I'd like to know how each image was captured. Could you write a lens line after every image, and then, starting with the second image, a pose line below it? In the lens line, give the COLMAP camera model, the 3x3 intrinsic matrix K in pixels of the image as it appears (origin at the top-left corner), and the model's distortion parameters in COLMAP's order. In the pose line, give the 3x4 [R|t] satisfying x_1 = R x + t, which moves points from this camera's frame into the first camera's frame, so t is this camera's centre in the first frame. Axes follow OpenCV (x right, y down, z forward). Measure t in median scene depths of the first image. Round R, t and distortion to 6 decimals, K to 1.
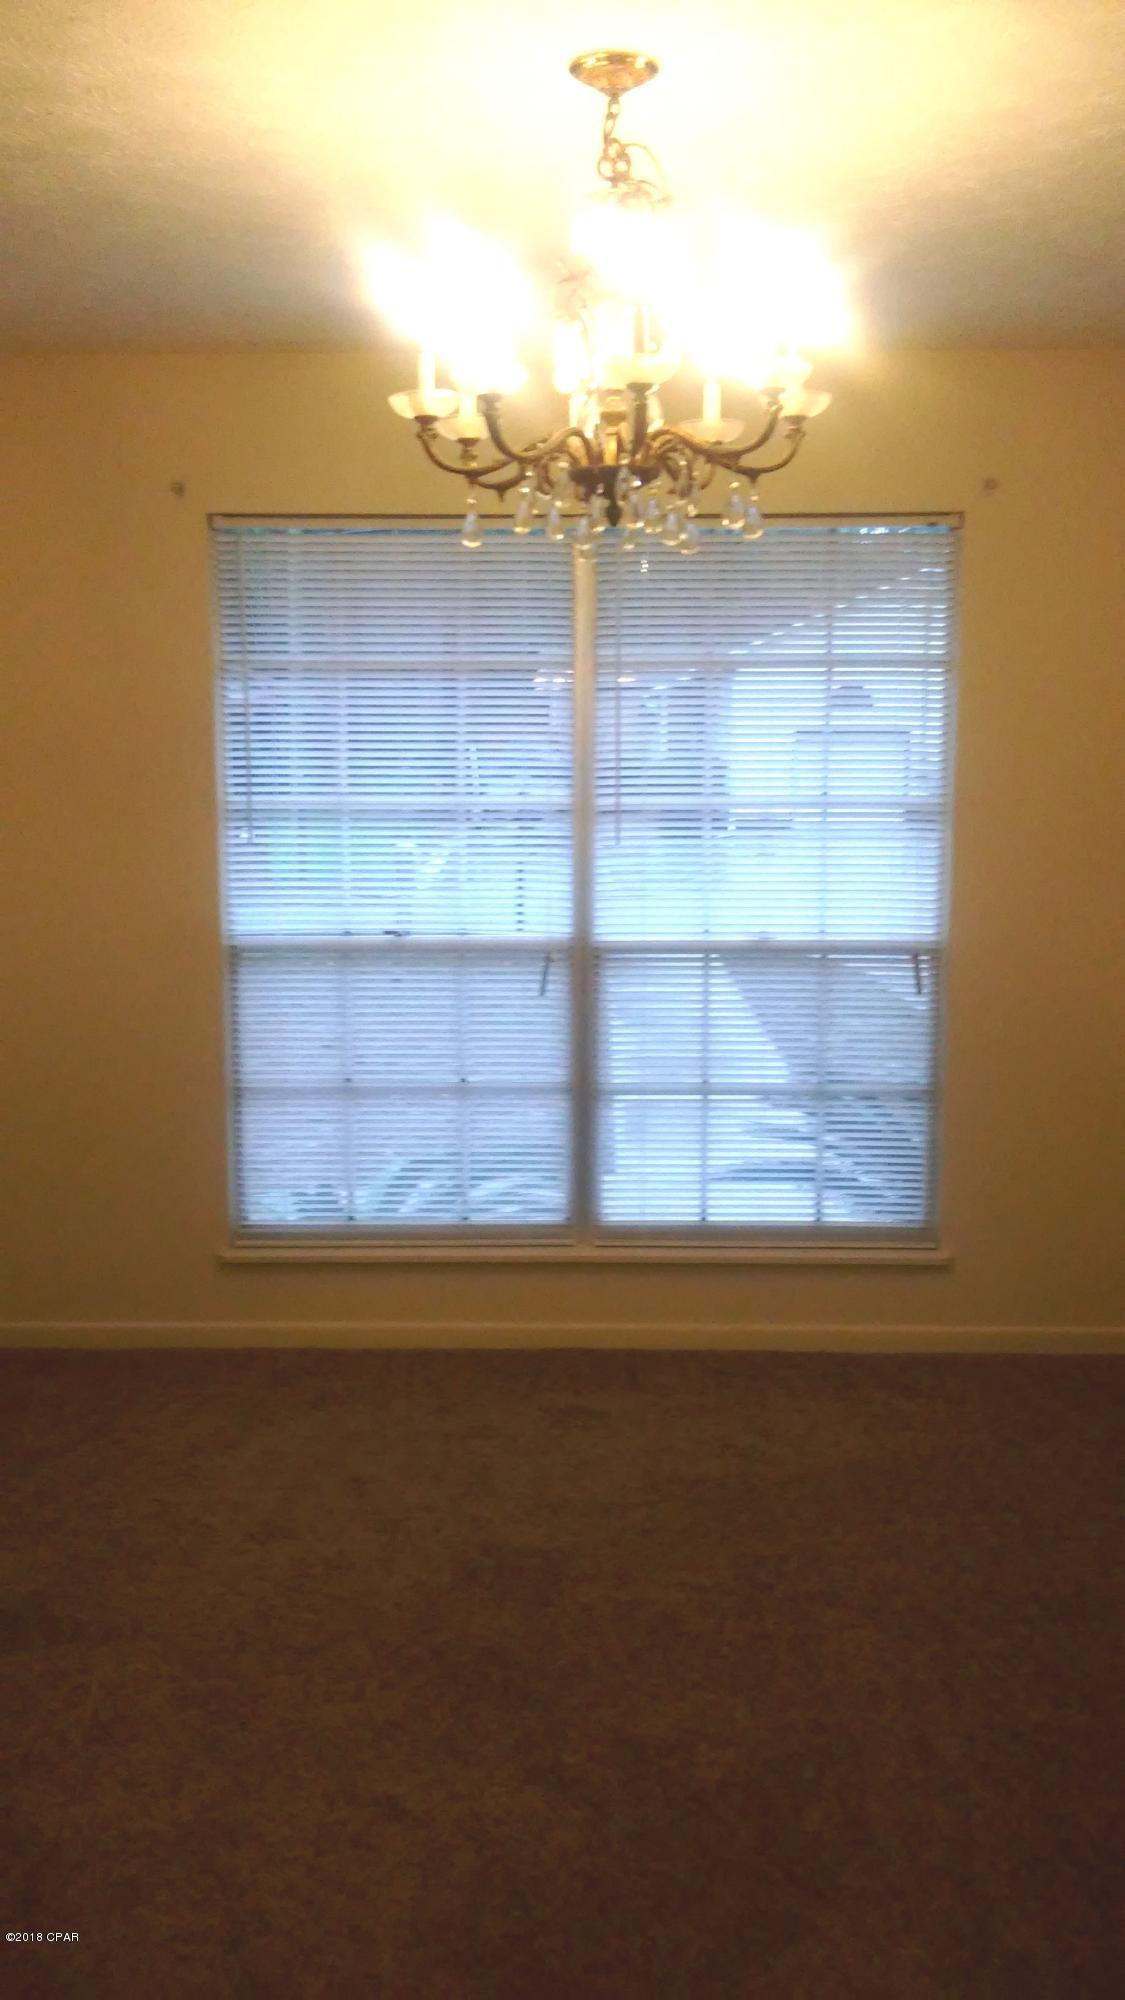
lens RADIAL K [[1751.6, 0, 562.5], [0, 1751.6, 1000.0], [0, 0, 1]] dist [0.145194, -0.220229]
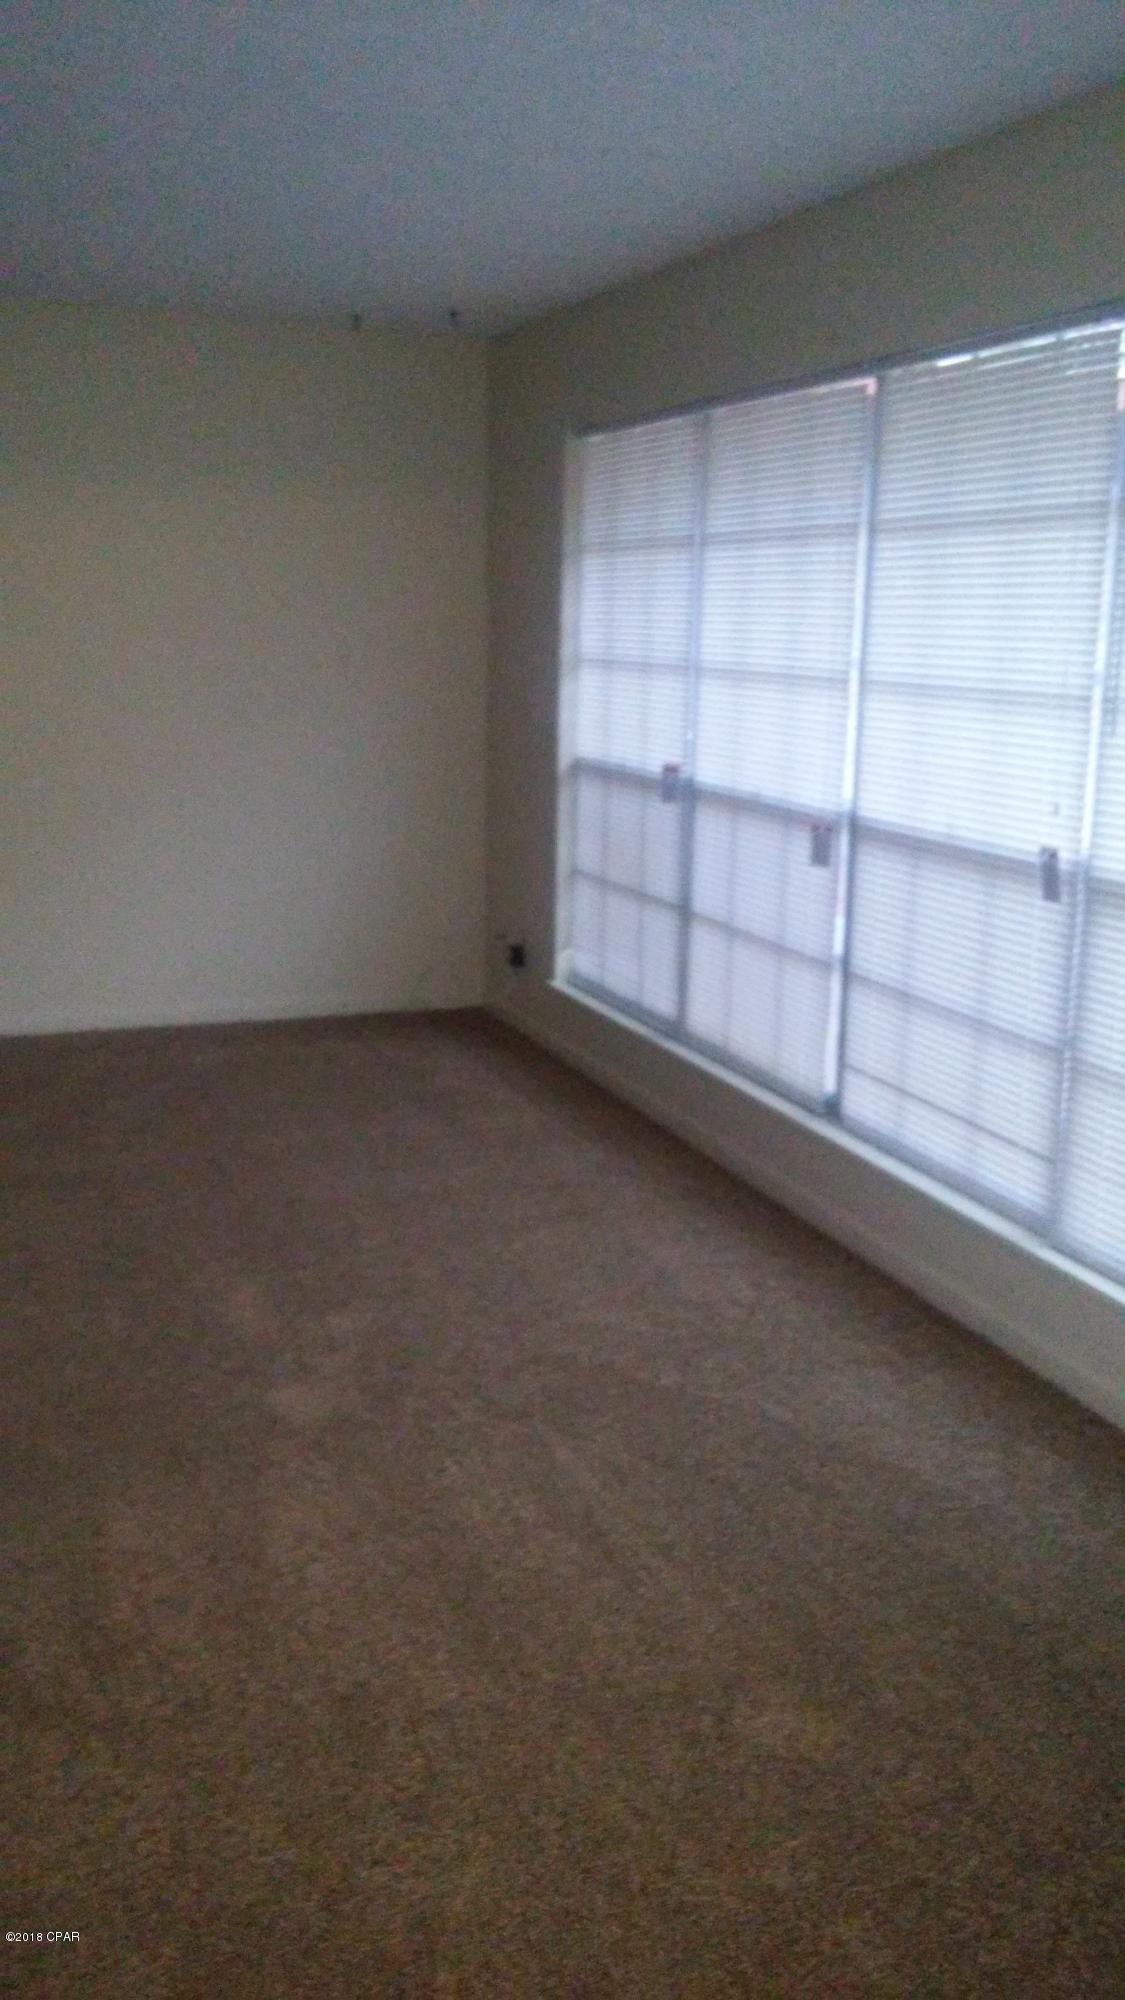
lens RADIAL K [[1751.6, 0, 562.5], [0, 1751.6, 1000.0], [0, 0, 1]] dist [0.145194, -0.220229]
pose [[0.375309, 0.187054, -0.907829, 0.649130], [-0.203201, 0.972204, 0.116313, -0.018187], [0.904352, 0.140819, 0.402887, 0.476295]]
